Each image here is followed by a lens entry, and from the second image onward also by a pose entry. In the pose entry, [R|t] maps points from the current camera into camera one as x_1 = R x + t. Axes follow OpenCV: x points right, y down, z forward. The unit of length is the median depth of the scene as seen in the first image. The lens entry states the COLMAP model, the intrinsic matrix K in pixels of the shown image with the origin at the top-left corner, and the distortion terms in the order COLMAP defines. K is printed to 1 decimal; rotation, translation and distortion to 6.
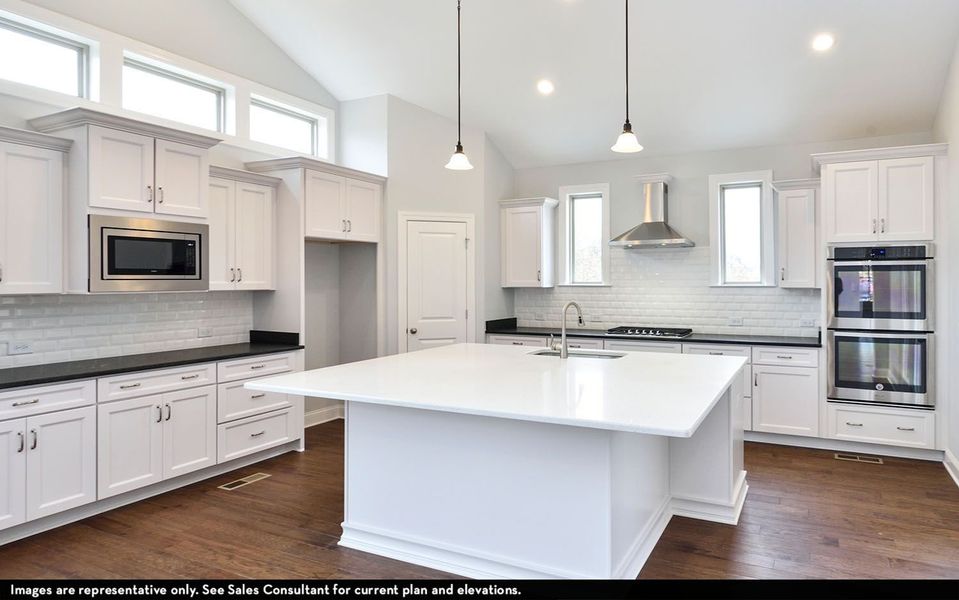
lens RADIAL K [[573.8, 0, 547.8], [0, 573.8, 279.6], [0, 0, 1]] dist [0.000099, -0.003029]
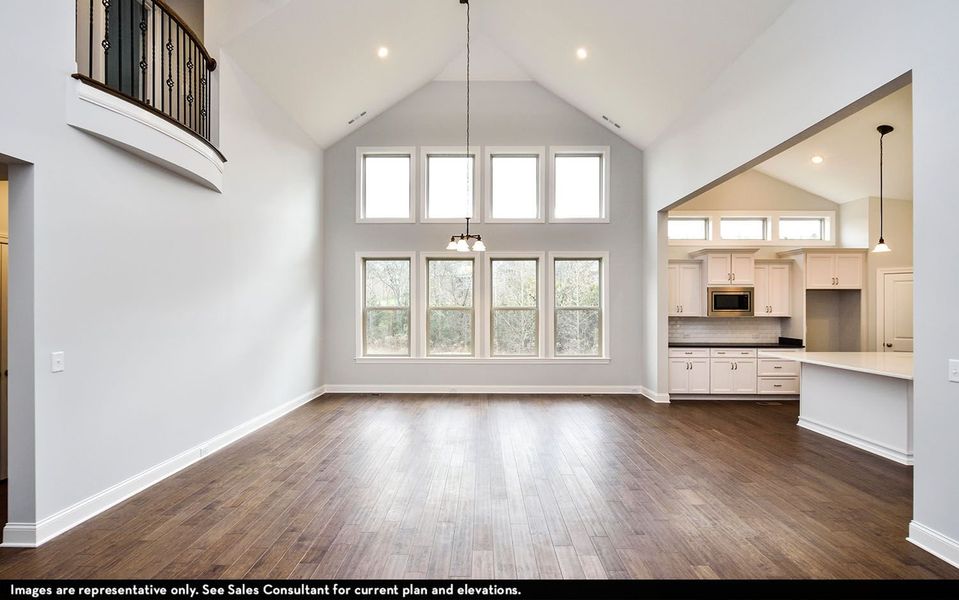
lens RADIAL K [[469.9, 0, 490.1], [0, 469.9, 308.1], [0, 0, 1]] dist [0.000549, 0.002431]
pose [[0.431711, 0.000741, -0.902012, 0.582920], [-0.001615, 0.999999, 0.000048, -0.010897], [0.902011, 0.001436, 0.431711, -0.680475]]
